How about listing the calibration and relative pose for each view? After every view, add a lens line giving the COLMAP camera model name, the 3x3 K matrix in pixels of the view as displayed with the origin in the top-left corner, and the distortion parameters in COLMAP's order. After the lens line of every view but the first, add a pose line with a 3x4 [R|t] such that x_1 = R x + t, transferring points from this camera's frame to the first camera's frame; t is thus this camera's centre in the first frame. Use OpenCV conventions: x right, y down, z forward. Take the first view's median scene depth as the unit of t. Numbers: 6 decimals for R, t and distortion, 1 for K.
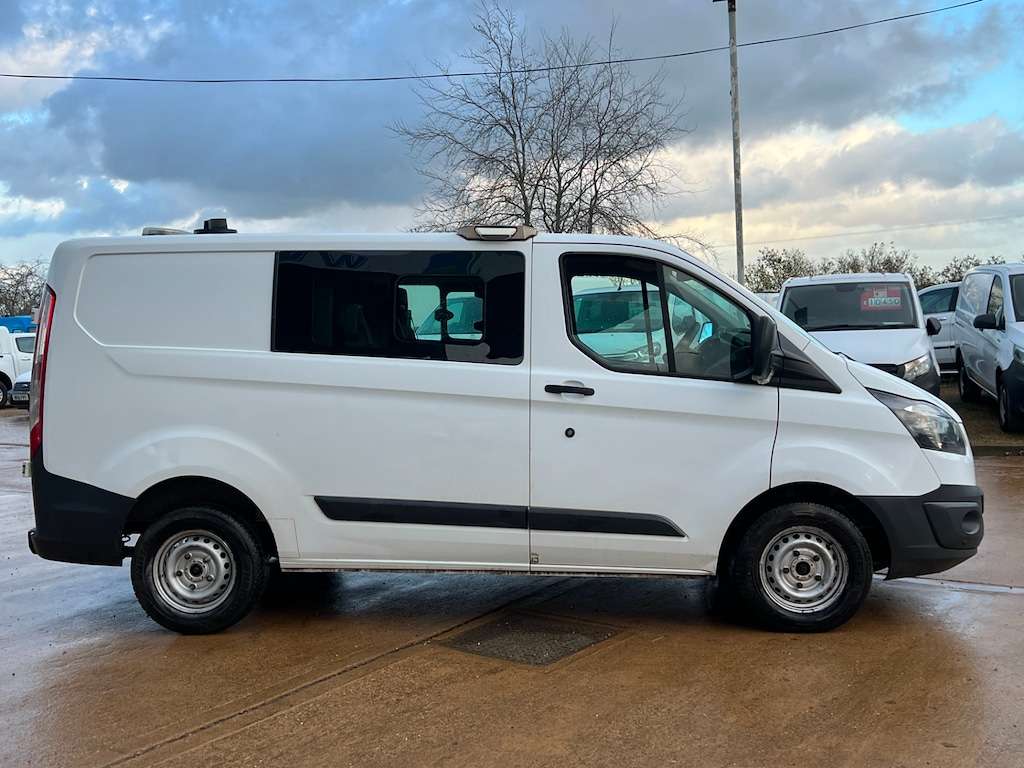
lens RADIAL K [[1136.8, 0, 515.7], [0, 1136.8, 386.2], [0, 0, 1]] dist [0.044841, 0.000000]
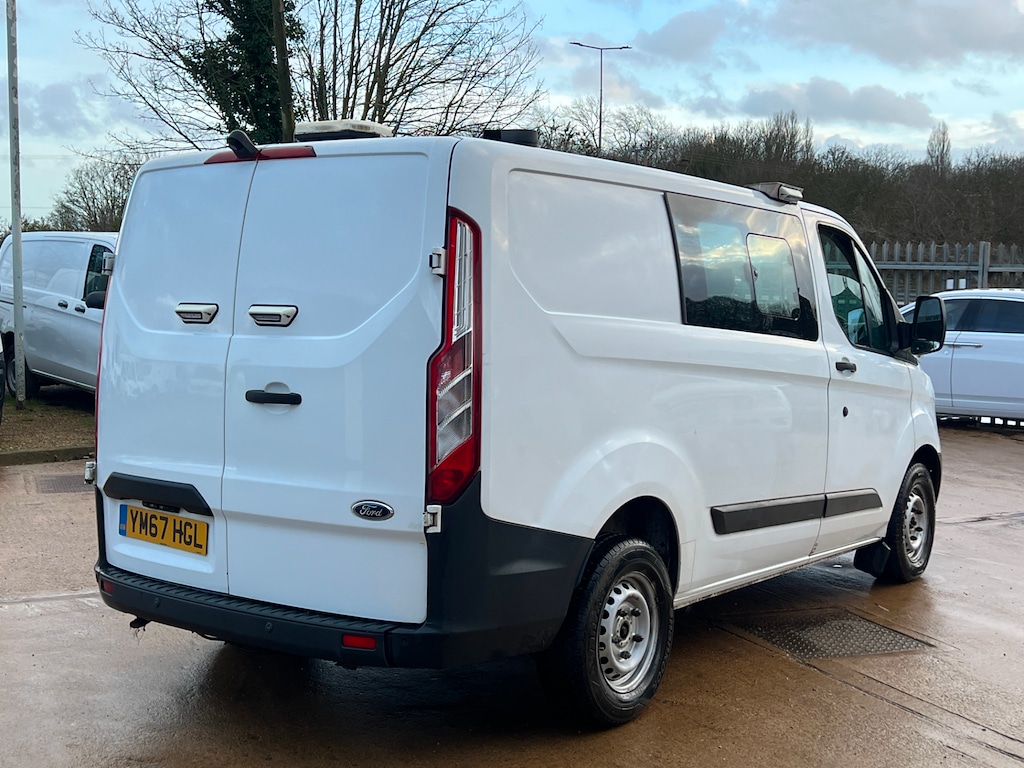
lens RADIAL K [[1311.6, 0, 516.4], [0, 1311.6, 378.8], [0, 0, 1]] dist [0.081691, 0.000000]
pose [[0.527525, -0.025464, 0.849158, -1.020825], [0.016851, 0.999668, 0.019509, -0.012677], [-0.849372, 0.004018, 0.527779, 0.632416]]
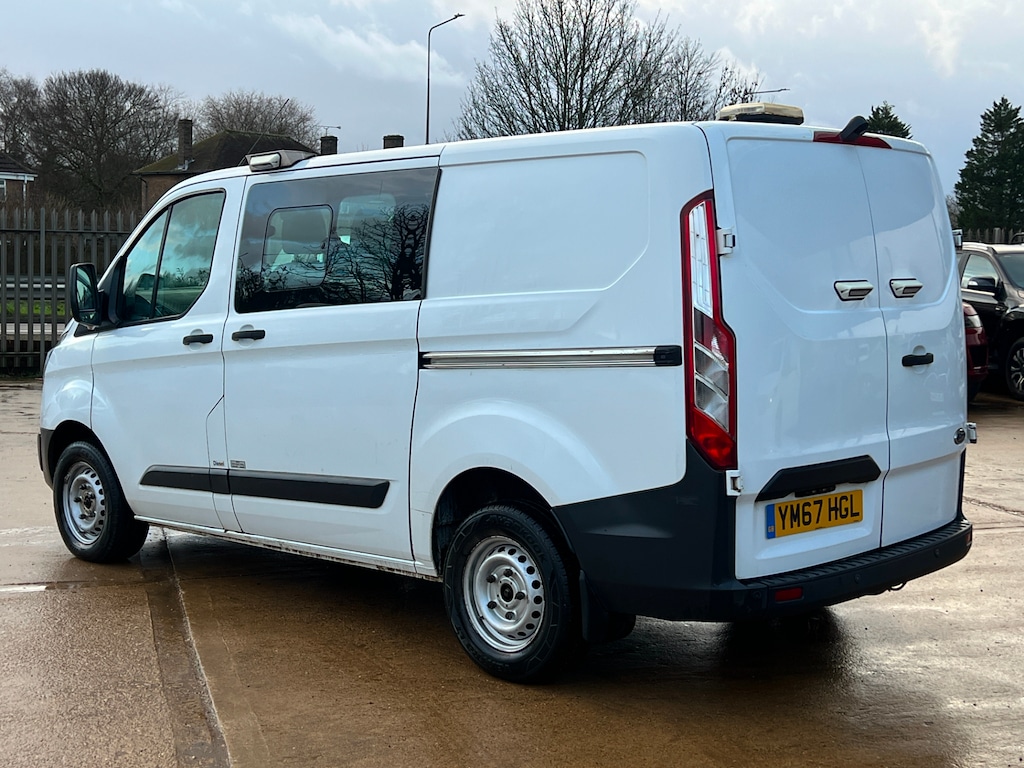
lens RADIAL K [[1404.9, 0, 506.8], [0, 1404.9, 383.0], [0, 0, 1]] dist [0.062468, 0.000000]
pose [[-0.766206, -0.033410, 0.641726, -0.843783], [0.050872, 0.992359, 0.112404, -0.092482], [-0.640578, 0.118770, -0.758653, 2.029130]]
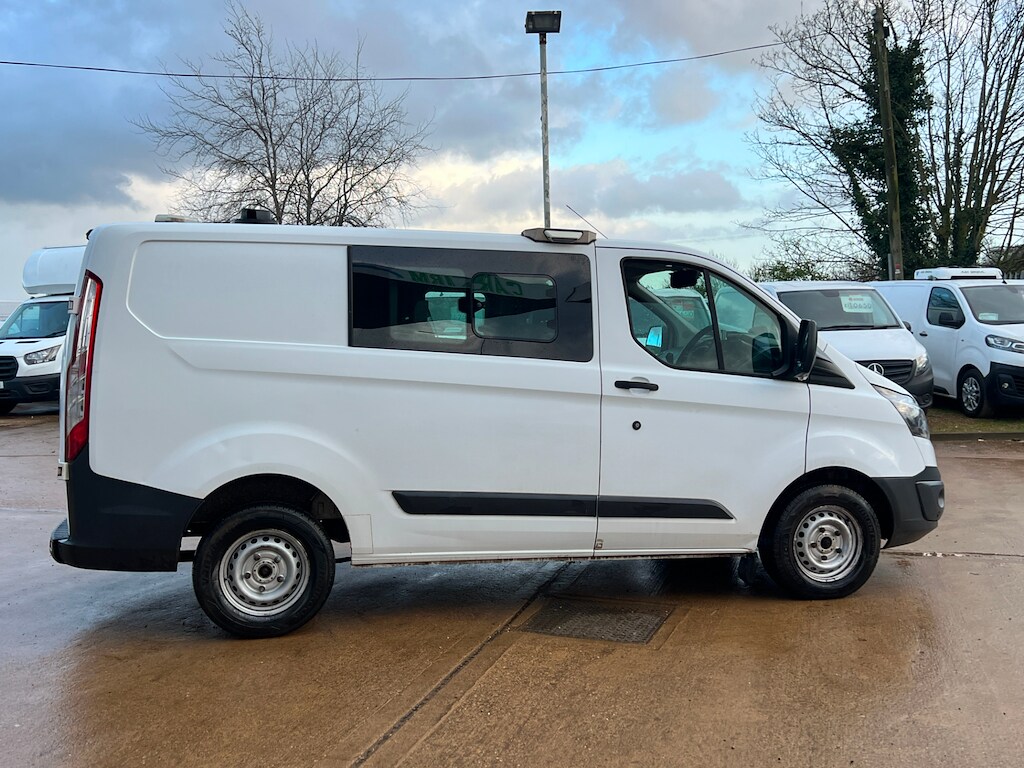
lens RADIAL K [[1067.8, 0, 523.6], [0, 1067.8, 388.8], [0, 0, 1]] dist [0.046325, 0.000000]
pose [[0.954320, 0.001058, 0.298783, -0.347007], [-0.001222, 0.999999, 0.000363, 0.006074], [-0.298782, -0.000712, 0.954321, 0.069045]]
